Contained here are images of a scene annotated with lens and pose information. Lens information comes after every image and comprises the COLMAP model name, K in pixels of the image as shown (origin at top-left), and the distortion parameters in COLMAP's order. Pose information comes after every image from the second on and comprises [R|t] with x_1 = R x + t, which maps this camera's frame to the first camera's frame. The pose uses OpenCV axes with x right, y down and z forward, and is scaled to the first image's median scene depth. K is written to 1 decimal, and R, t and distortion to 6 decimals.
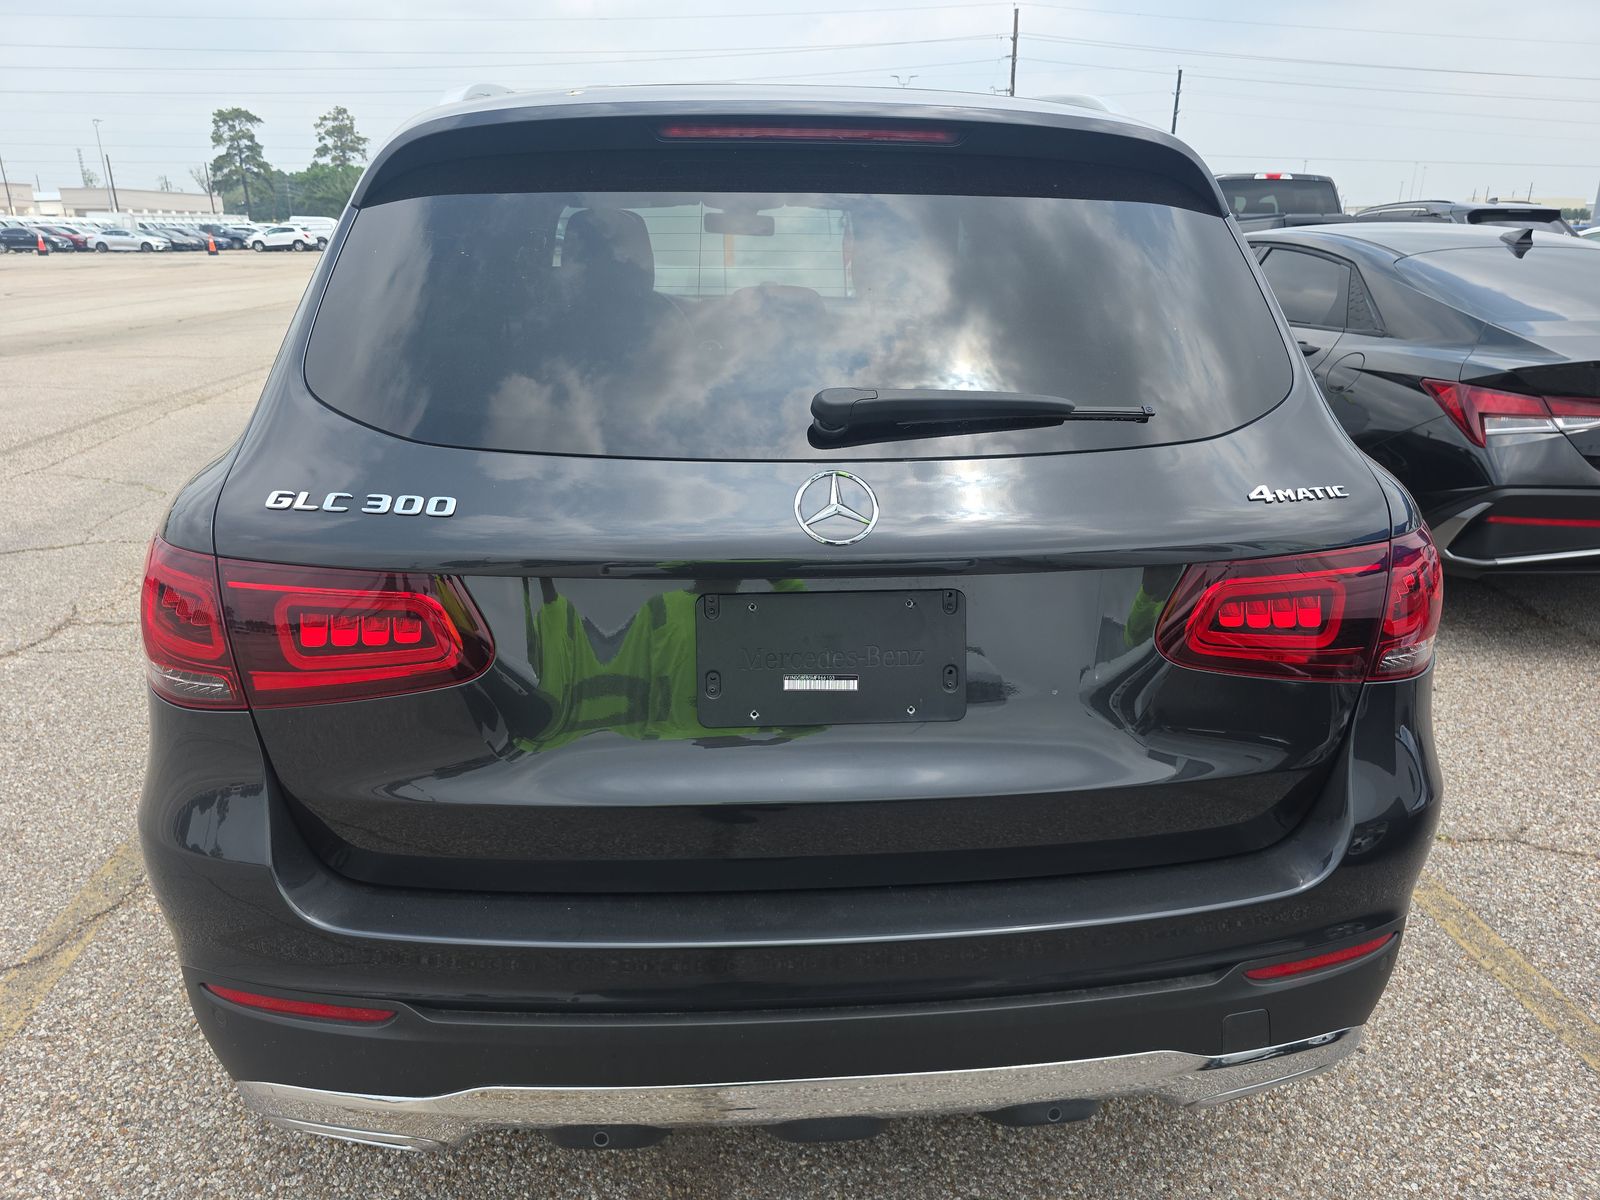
lens RADIAL K [[1081.6, 0, 800.0], [0, 1081.6, 600.0], [0, 0, 1]] dist [0.047802, -0.050605]
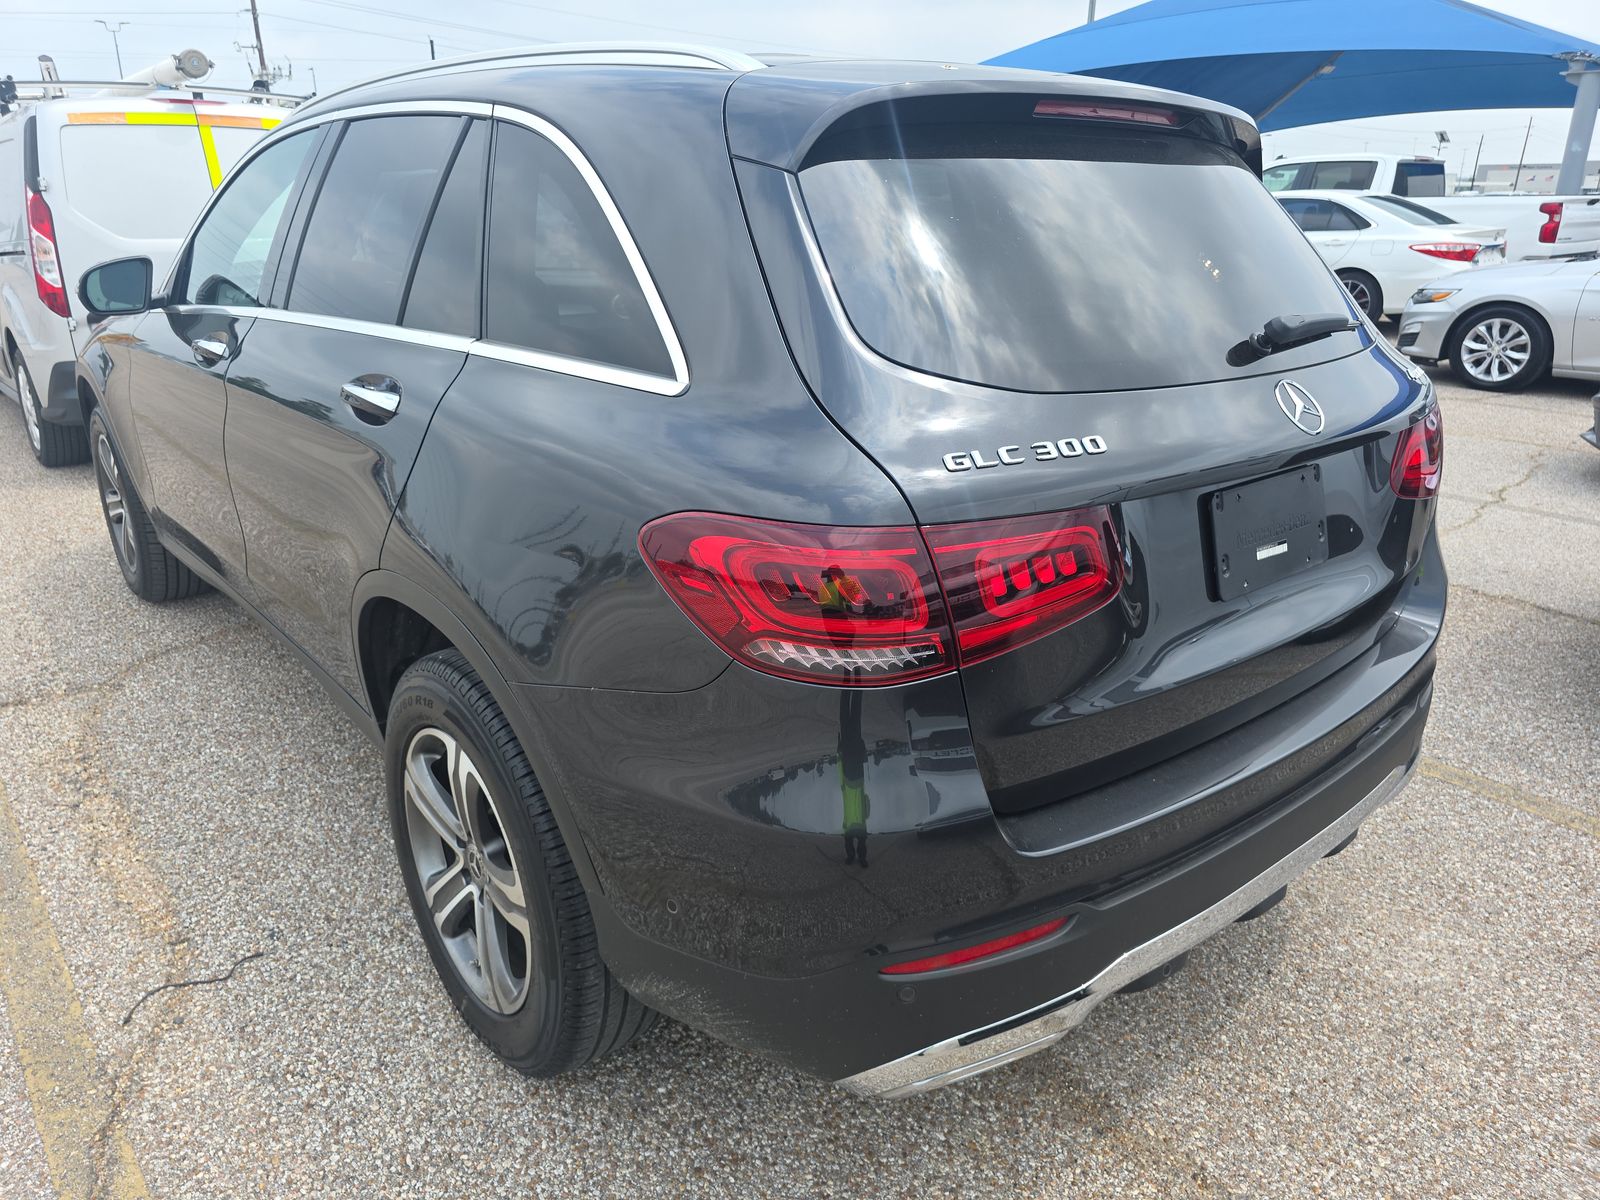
lens RADIAL K [[1077.4, 0, 787.7], [0, 1077.4, 579.1], [0, 0, 1]] dist [0.048735, -0.047694]
pose [[0.822492, -0.187808, 0.536875, -1.107360], [0.182556, 0.981140, 0.063544, -0.071917], [-0.538683, 0.045745, 0.841265, 0.220879]]
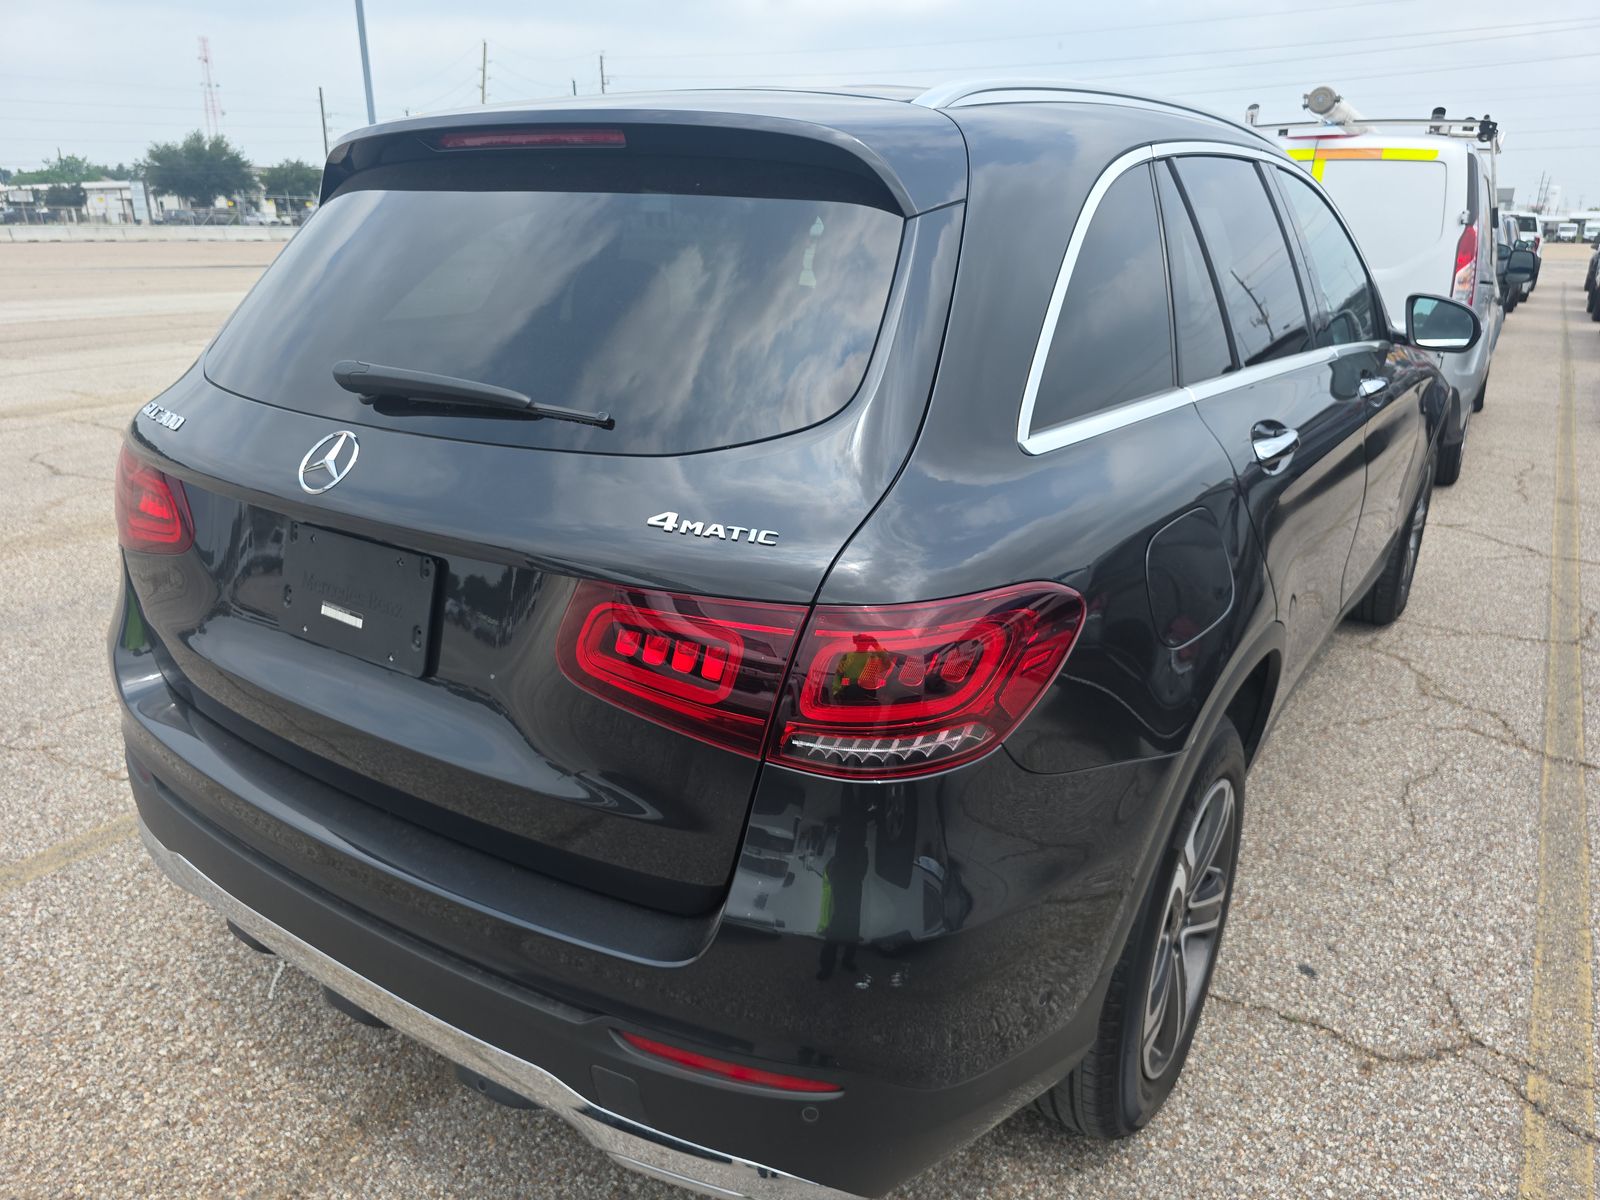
lens RADIAL K [[1148.4, 0, 953.3], [0, 1148.4, 603.5], [0, 0, 1]] dist [0.009052, 0.002484]
pose [[0.811483, 0.207944, -0.546127, 1.158676], [-0.210822, 0.975785, 0.058284, -0.136337], [0.545022, 0.067839, 0.835673, 0.319615]]
